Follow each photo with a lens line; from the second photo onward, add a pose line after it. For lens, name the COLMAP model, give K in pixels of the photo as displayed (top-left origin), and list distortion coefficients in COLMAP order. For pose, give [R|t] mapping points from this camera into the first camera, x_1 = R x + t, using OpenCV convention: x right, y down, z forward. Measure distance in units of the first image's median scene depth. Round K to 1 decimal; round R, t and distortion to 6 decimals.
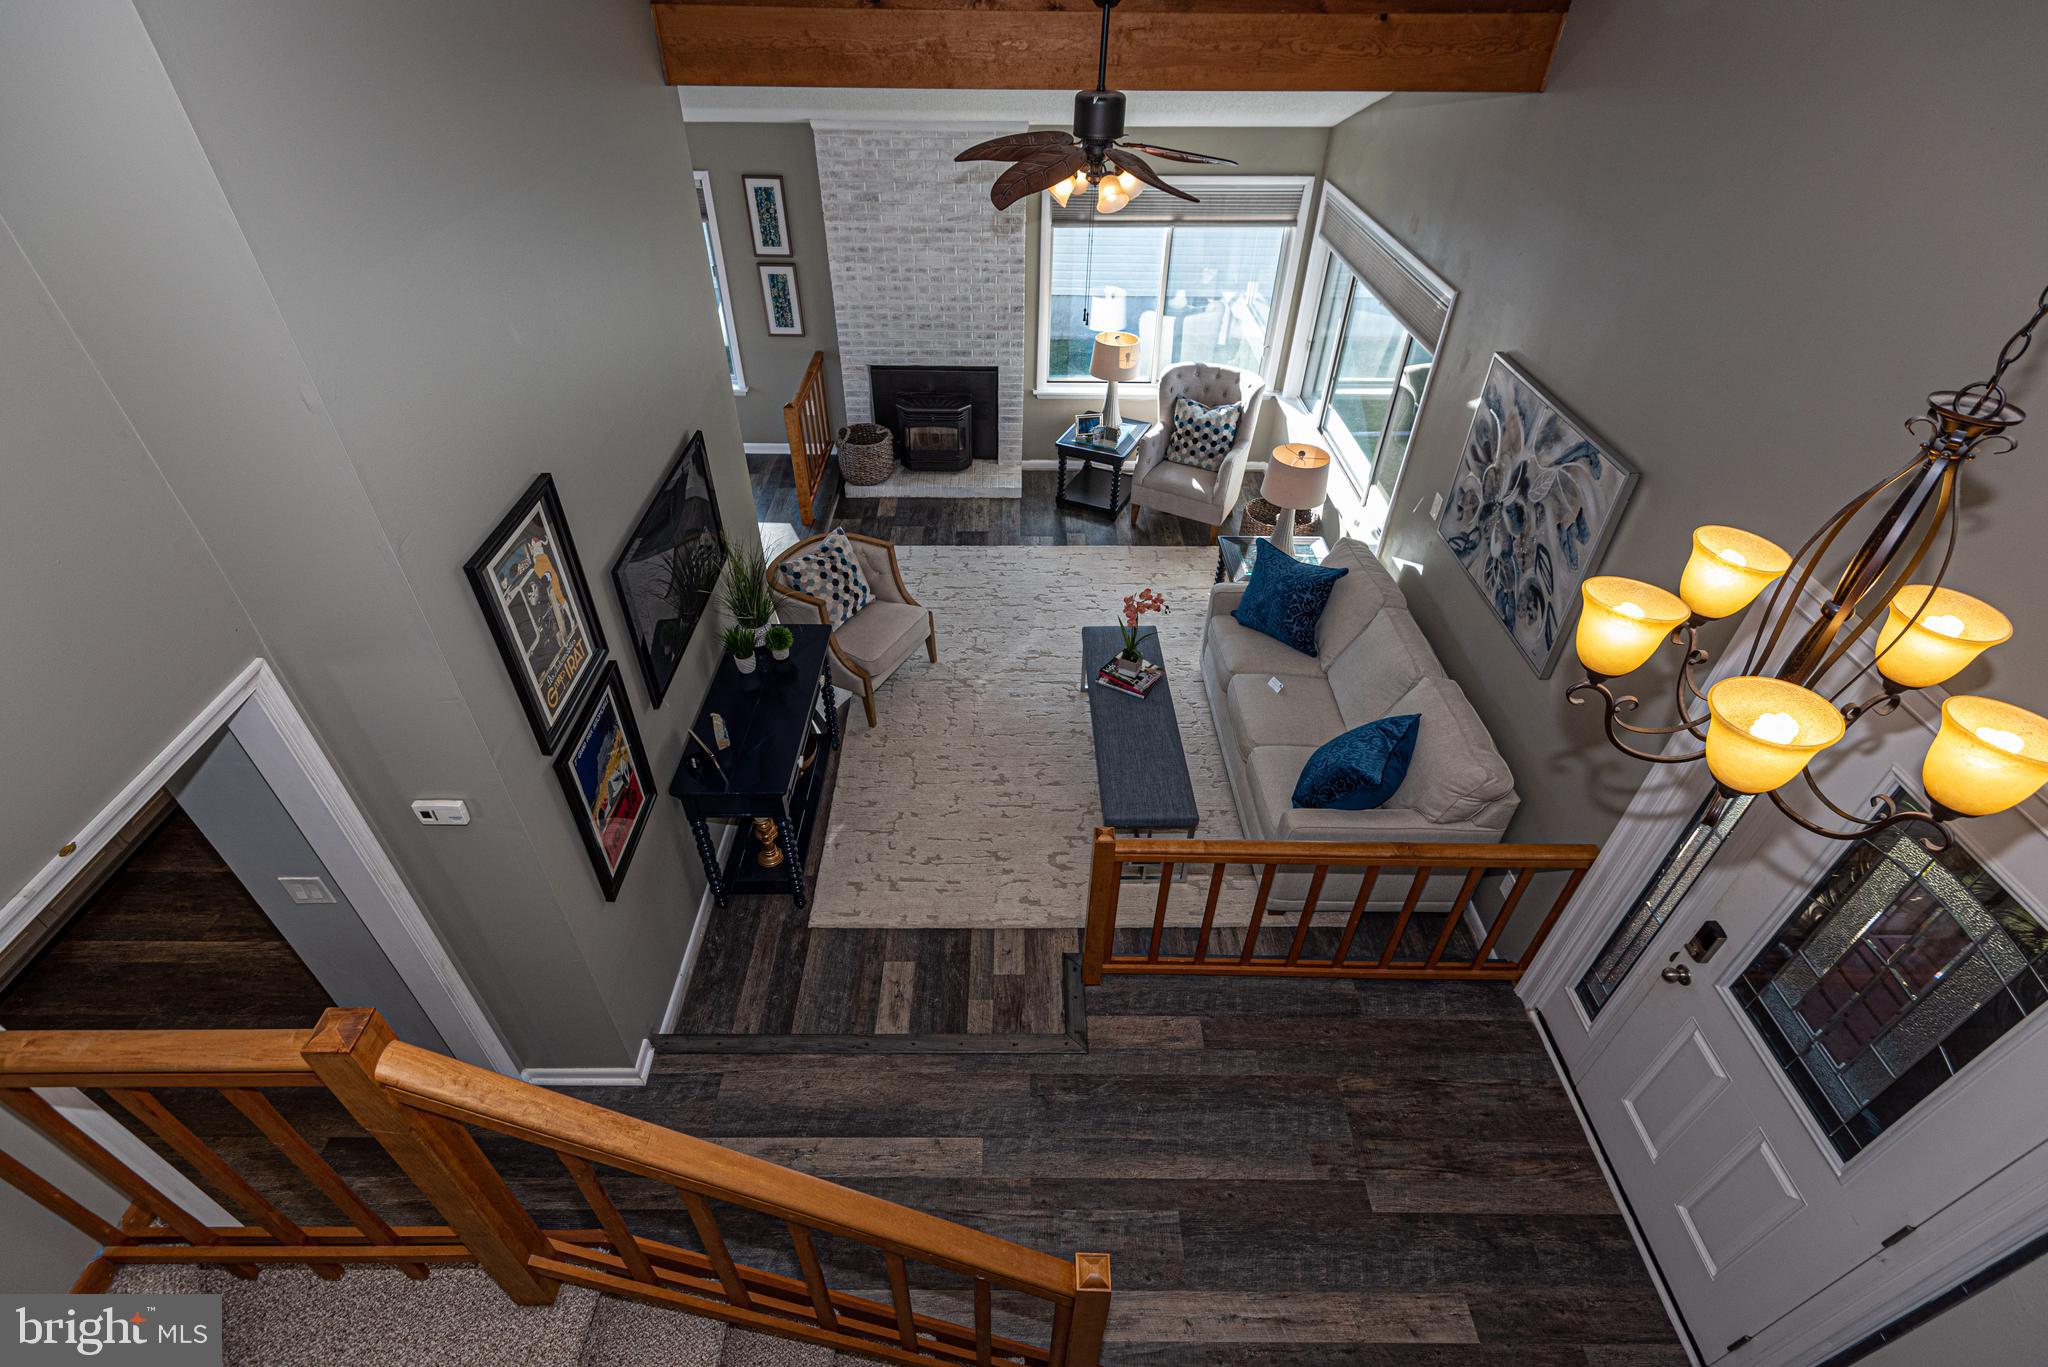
lens RADIAL K [[934.7, 0, 1014.6], [0, 934.7, 678.7], [0, 0, 1]] dist [0.061957, -0.063214]
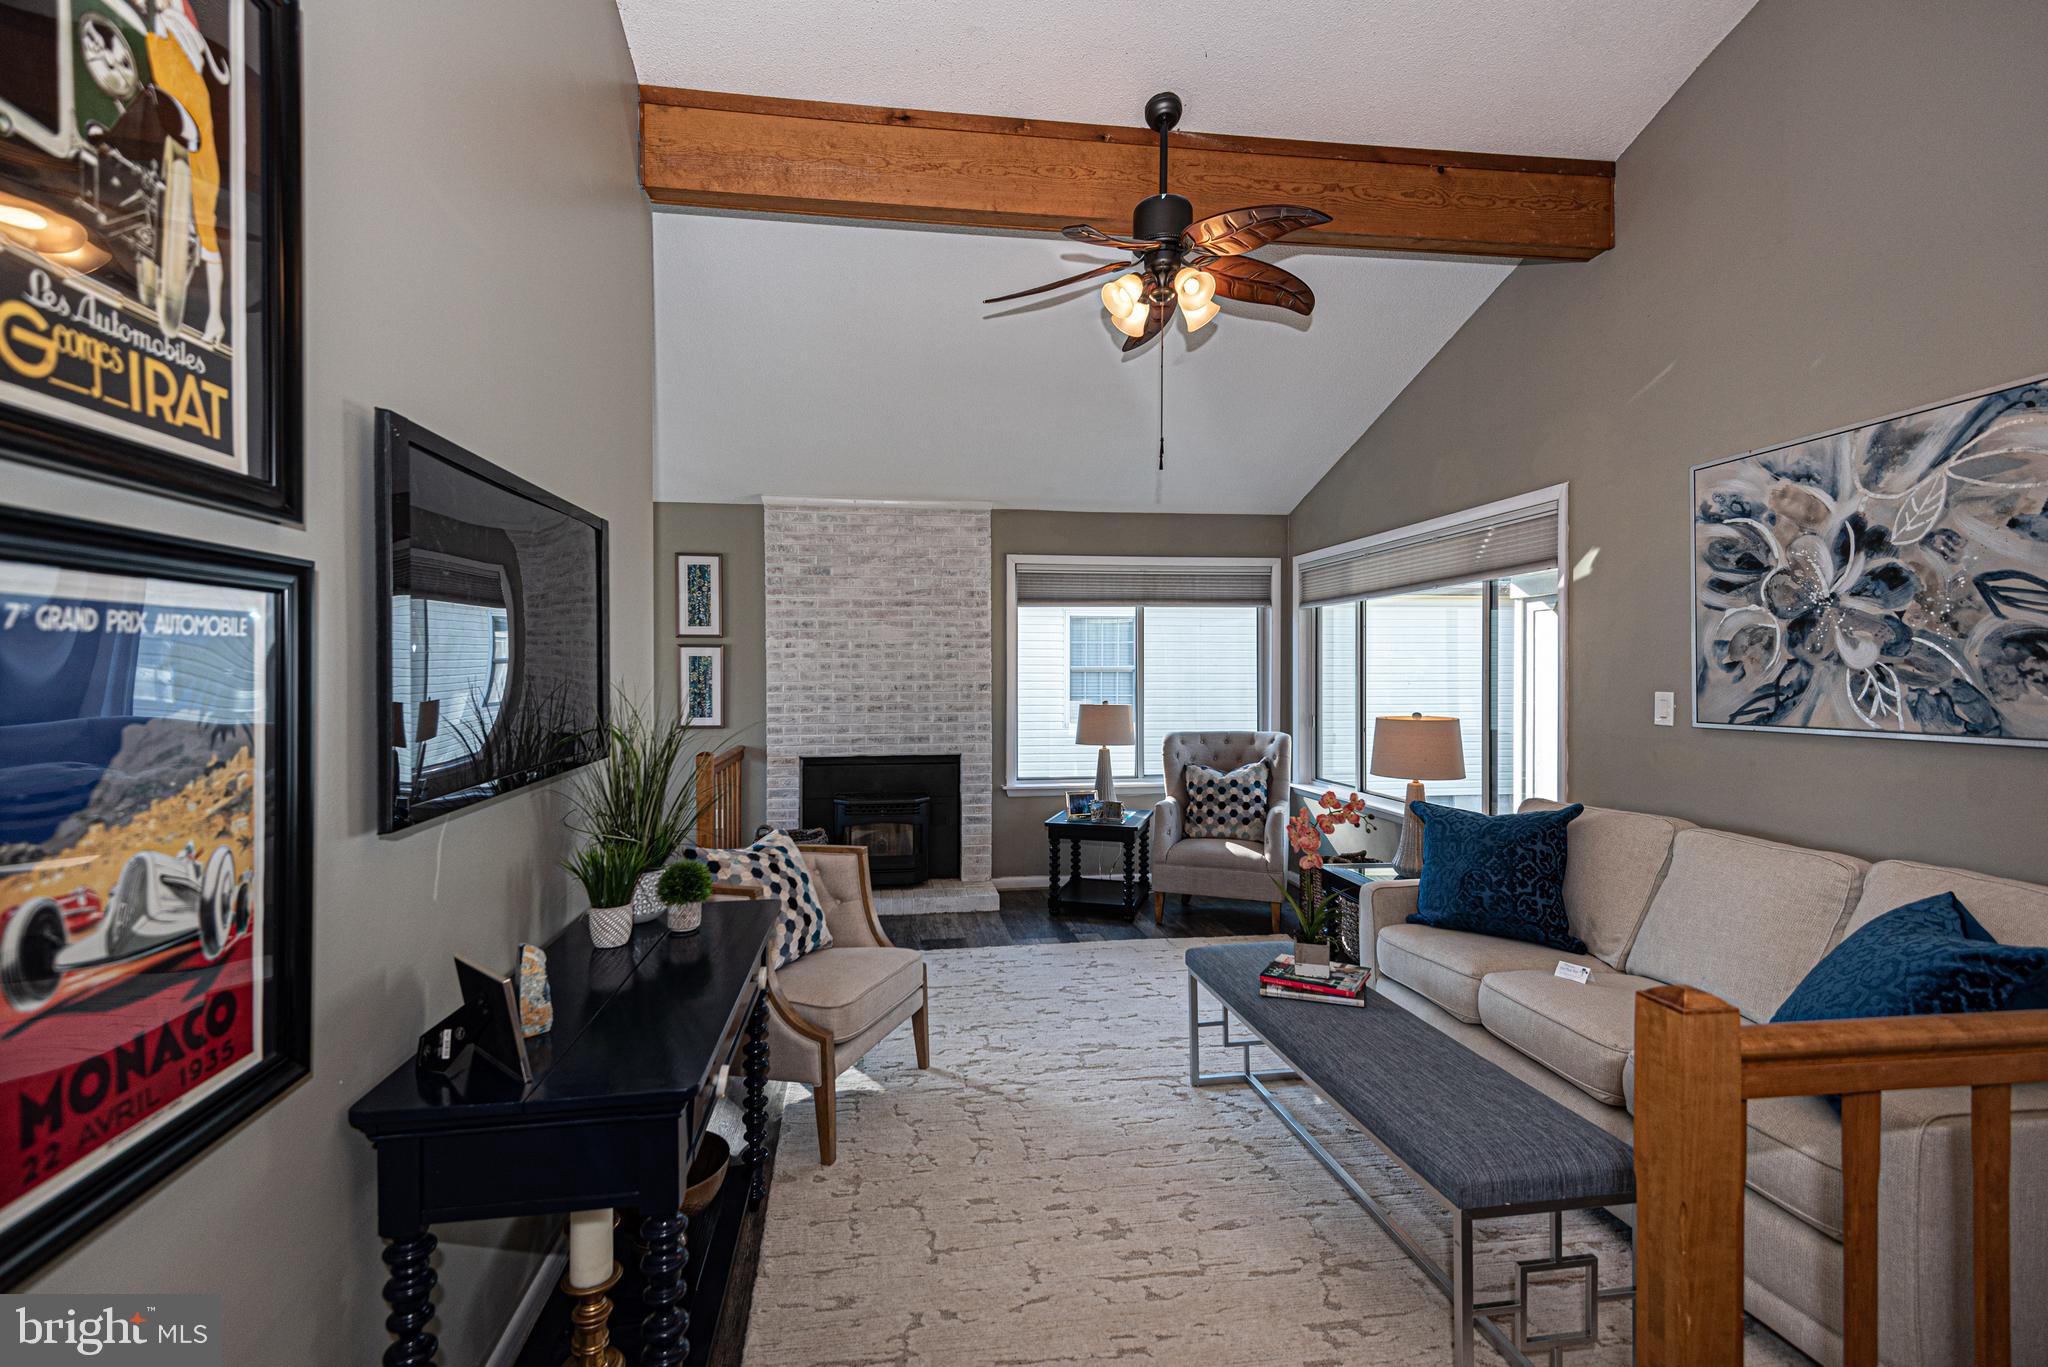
lens RADIAL K [[928.0, 0, 1006.1], [0, 928.0, 678.6], [0, 0, 1]] dist [0.037375, -0.018027]
pose [[0.990212, -0.010935, 0.139142, -0.101670], [0.095134, 0.782344, -0.615538, 0.136547], [-0.102126, 0.622751, 0.775727, 0.355582]]
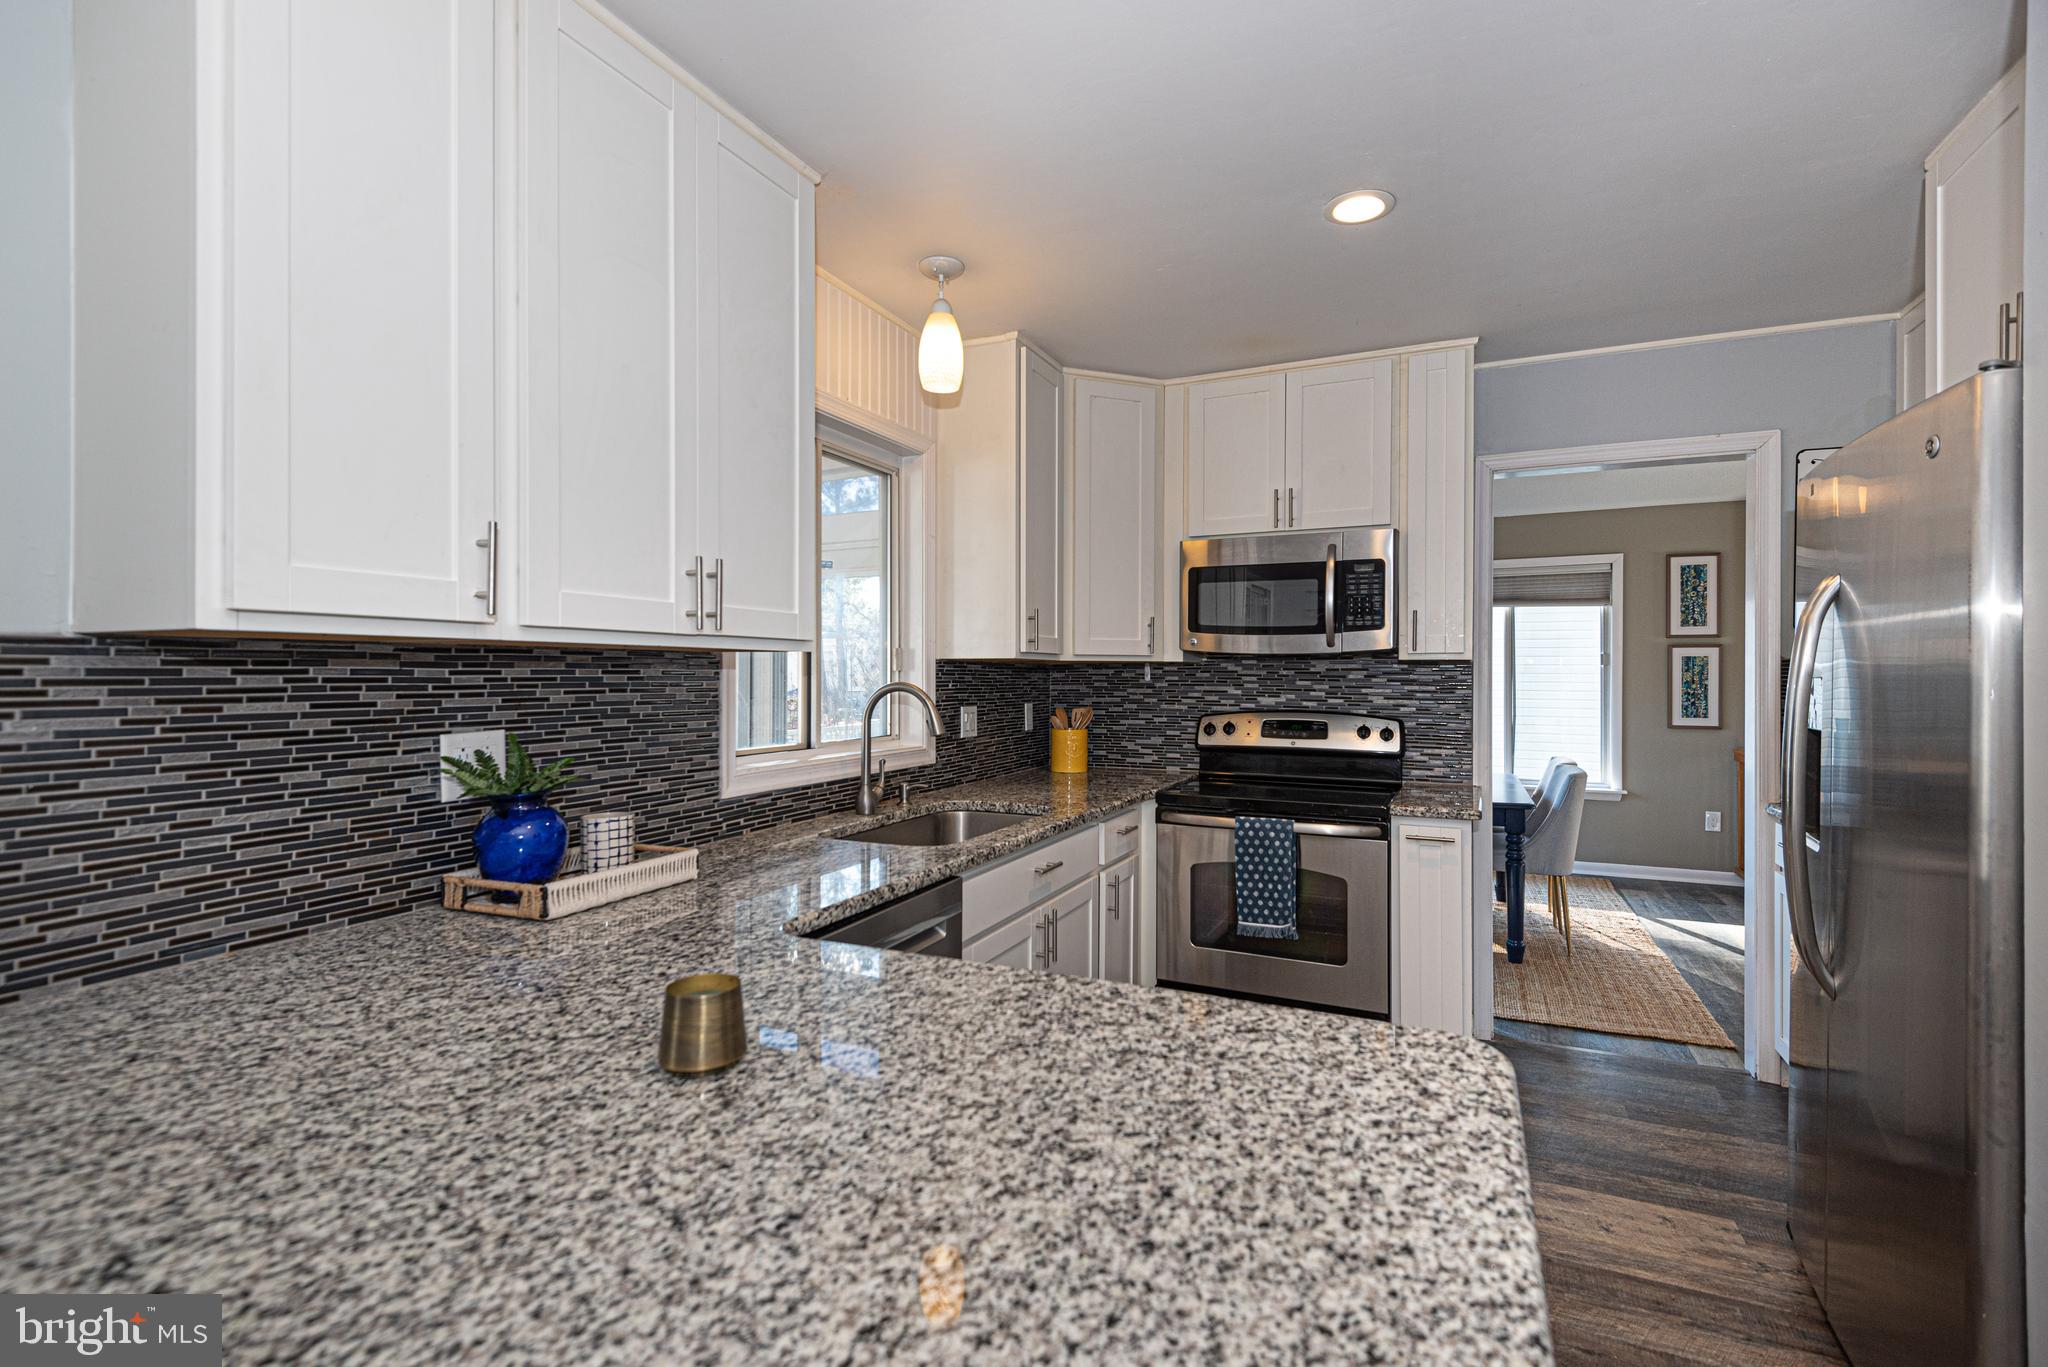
lens RADIAL K [[925.1, 0, 1030.8], [0, 925.1, 674.3], [0, 0, 1]] dist [0.036379, -0.016970]
pose [[0.911624, -0.004286, -0.411003, -0.475582], [-0.255650, 0.777076, -0.575149, 0.235431], [0.321846, 0.629392, 0.707305, 0.235022]]
